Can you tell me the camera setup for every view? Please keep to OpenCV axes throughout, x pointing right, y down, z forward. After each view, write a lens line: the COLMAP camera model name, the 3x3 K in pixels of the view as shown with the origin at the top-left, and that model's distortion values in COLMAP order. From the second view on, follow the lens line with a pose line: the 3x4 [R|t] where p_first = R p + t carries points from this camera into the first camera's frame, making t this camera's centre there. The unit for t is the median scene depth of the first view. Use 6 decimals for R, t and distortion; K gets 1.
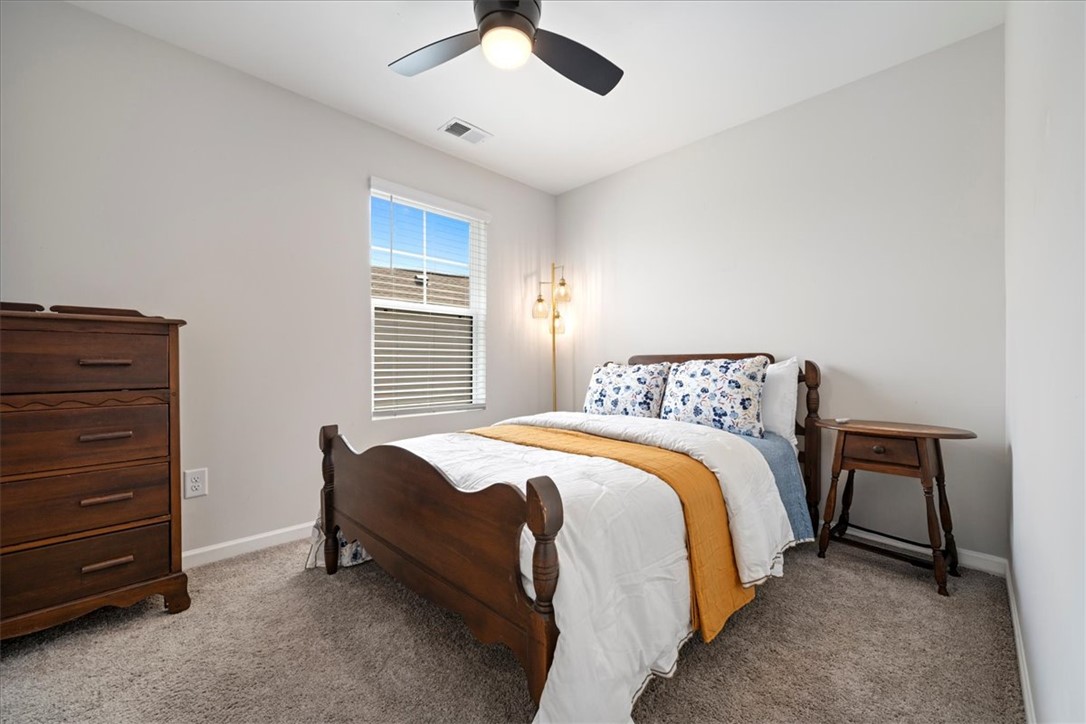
lens RADIAL K [[434.8, 0, 543.4], [0, 434.8, 361.7], [0, 0, 1]] dist [-0.002231, -0.000114]
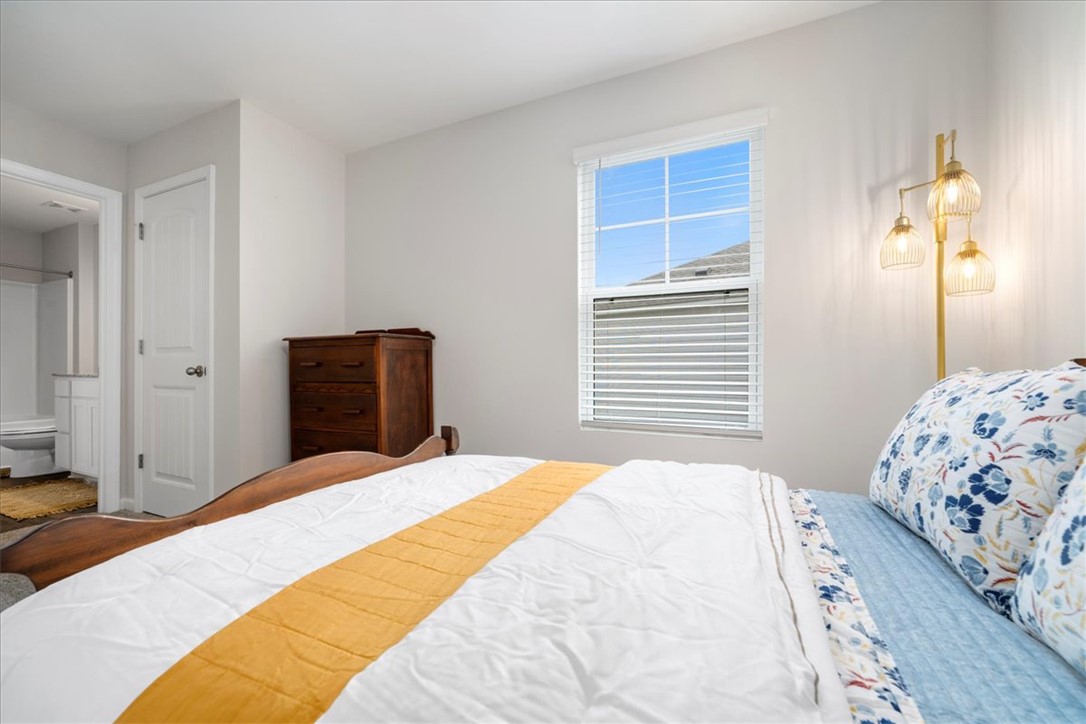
lens RADIAL K [[434.8, 0, 539.3], [0, 434.8, 365.2], [0, 0, 1]] dist [-0.002231, -0.000114]
pose [[0.347731, 0.001335, -0.937593, 0.377702], [0.007469, 0.999963, 0.004194, 0.001537], [0.937565, -0.008461, 0.347708, 0.605142]]
